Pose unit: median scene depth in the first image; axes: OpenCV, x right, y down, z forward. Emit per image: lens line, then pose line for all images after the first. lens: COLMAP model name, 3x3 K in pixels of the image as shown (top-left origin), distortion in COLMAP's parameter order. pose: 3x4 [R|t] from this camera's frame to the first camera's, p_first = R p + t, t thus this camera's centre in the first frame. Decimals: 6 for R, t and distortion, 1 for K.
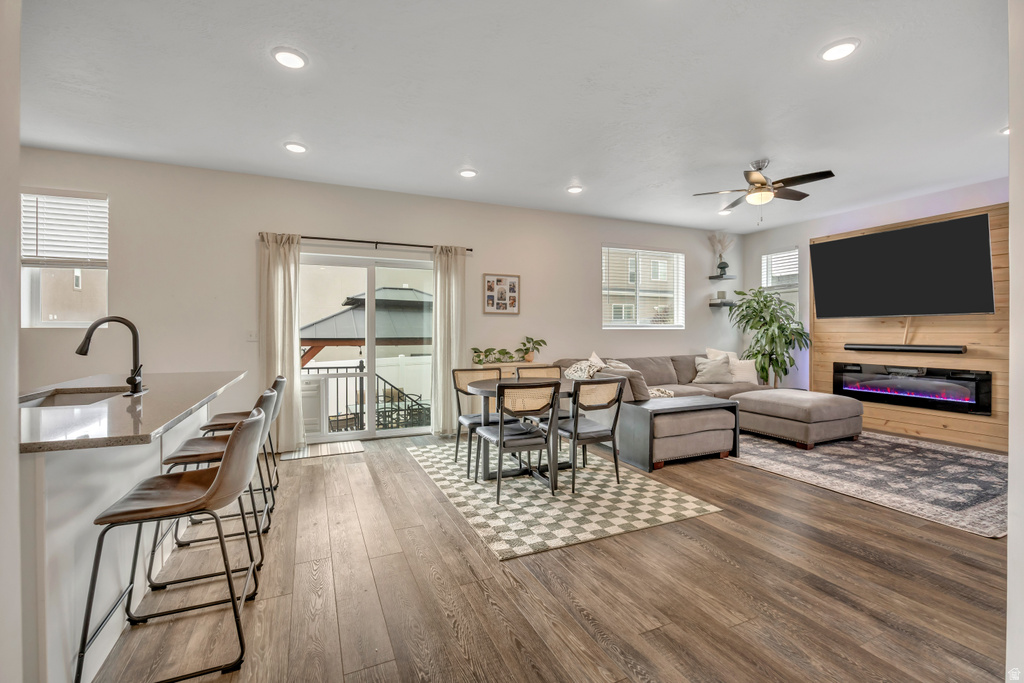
lens RADIAL K [[447.7, 0, 514.1], [0, 447.7, 334.9], [0, 0, 1]] dist [-0.020967, 0.003702]
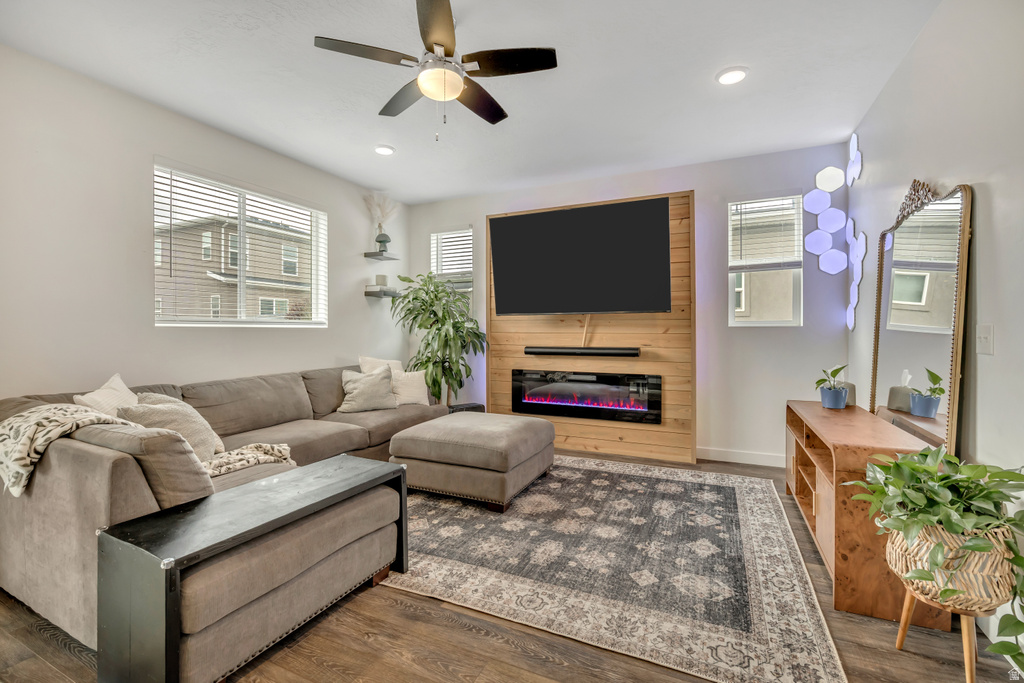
lens RADIAL K [[447.7, 0, 514.1], [0, 447.7, 334.9], [0, 0, 1]] dist [-0.020967, 0.003702]
pose [[0.757720, -0.003832, 0.652569, 0.201492], [0.003545, 0.999992, 0.001755, -0.003300], [-0.652570, 0.000983, 0.757727, 0.403319]]
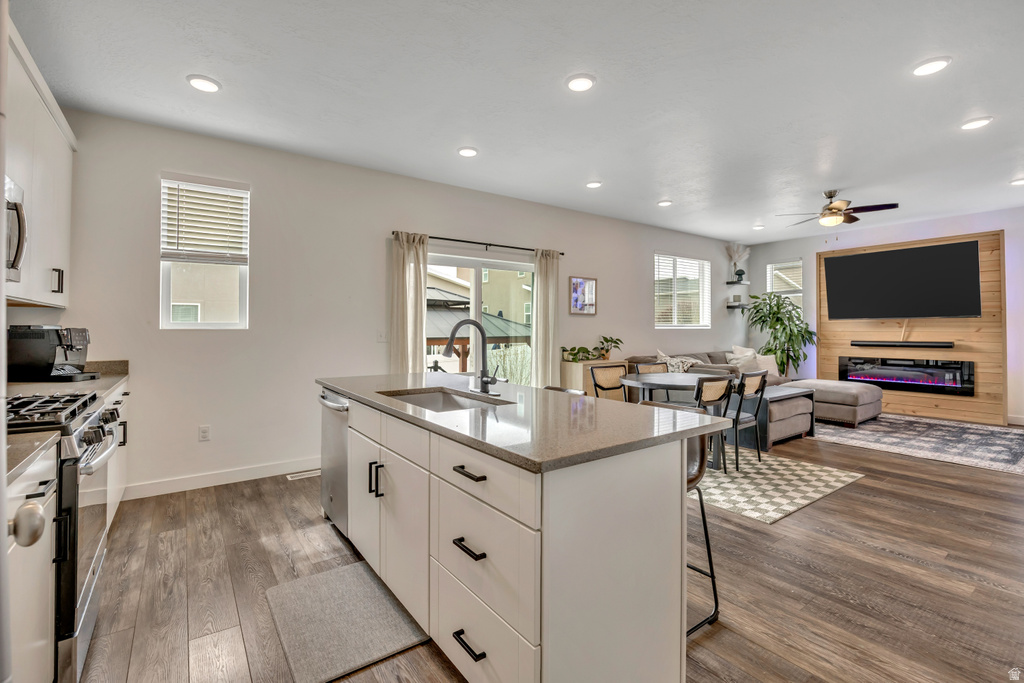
lens RADIAL K [[456.7, 0, 512.6], [0, 456.7, 329.7], [0, 0, 1]] dist [-0.009269, 0.000510]
pose [[0.980115, -0.001705, 0.198425, -0.413104], [0.003216, 0.999968, -0.007294, -0.004234], [-0.198407, 0.007787, 0.980089, -0.028946]]
